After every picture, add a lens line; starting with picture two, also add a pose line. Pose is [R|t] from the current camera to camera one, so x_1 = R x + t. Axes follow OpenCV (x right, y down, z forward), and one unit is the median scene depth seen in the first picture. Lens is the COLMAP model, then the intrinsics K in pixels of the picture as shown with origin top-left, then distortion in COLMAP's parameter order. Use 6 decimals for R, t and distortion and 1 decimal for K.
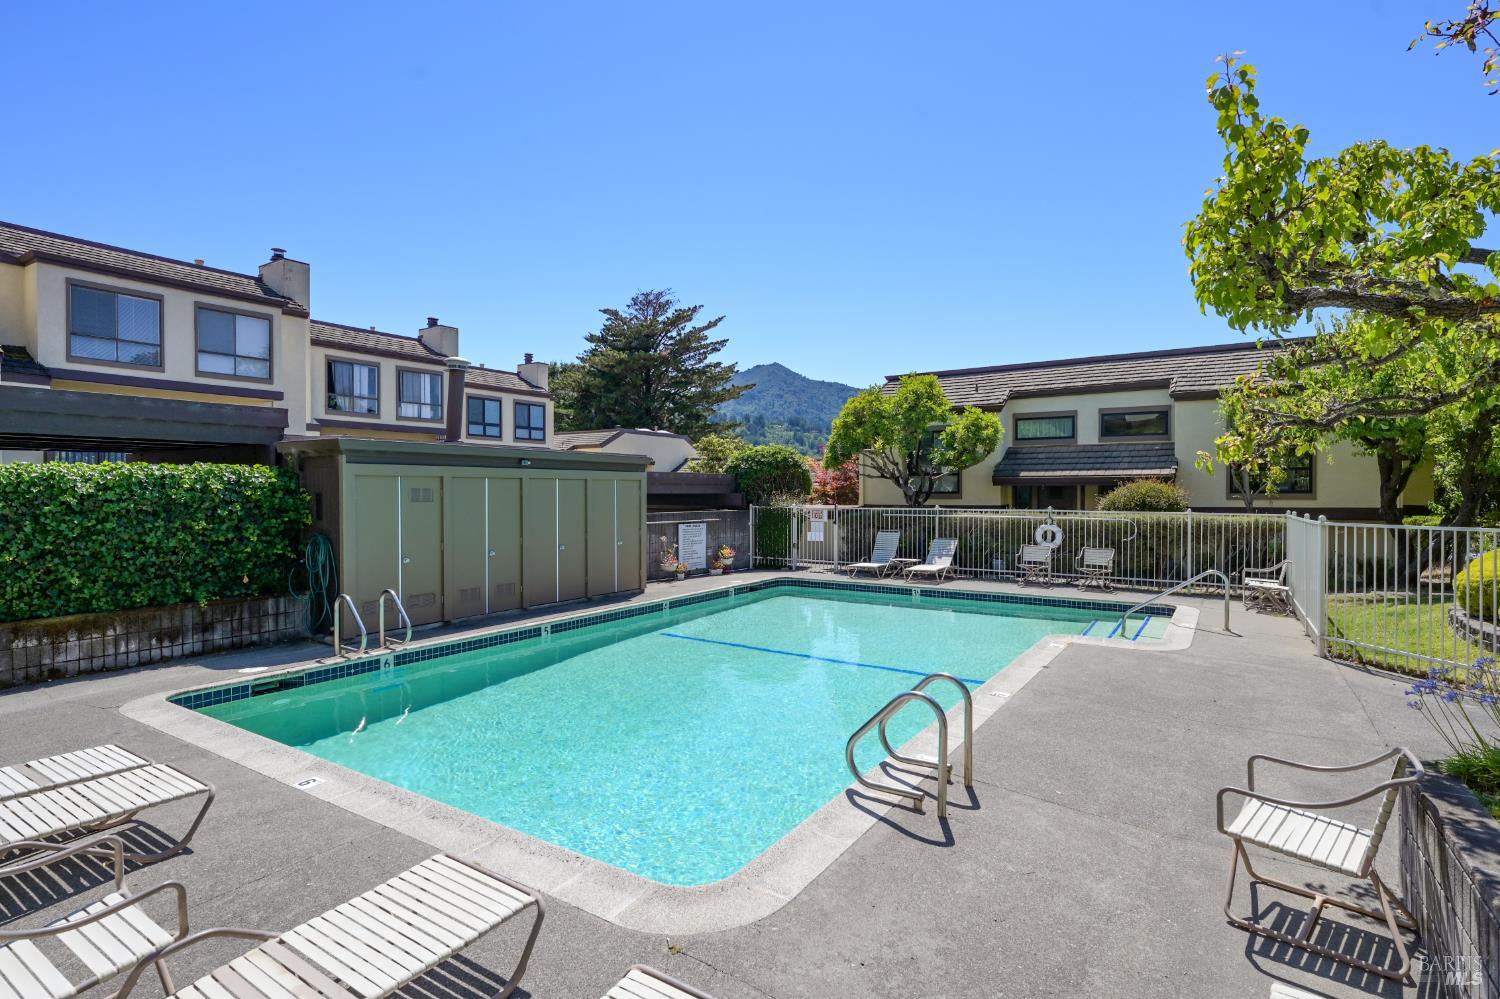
lens RADIAL K [[741.2, 0, 750.0], [0, 741.2, 499.5], [0, 0, 1]] dist [-0.000026, -0.000003]
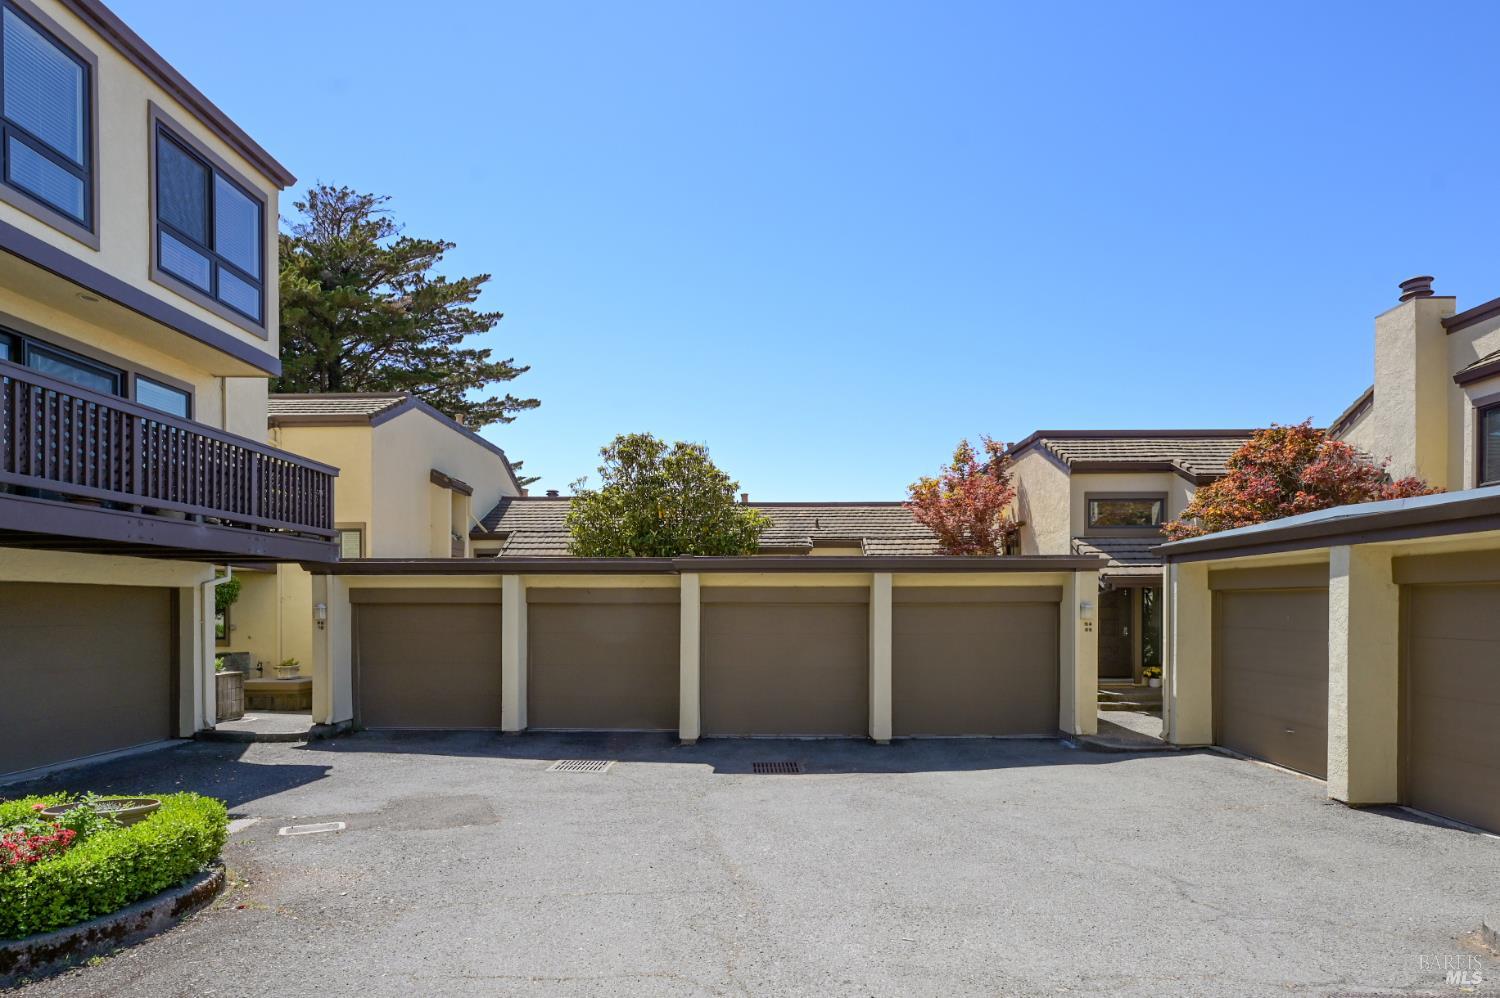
lens RADIAL K [[736.9, 0, 748.8], [0, 736.9, 613.9], [0, 0, 1]] dist [-0.000215, -0.000234]
pose [[0.851401, -0.002976, 0.524507, -0.167660], [0.005820, 0.999976, -0.003773, 0.019366], [-0.524483, 0.006265, 0.851398, 0.418503]]
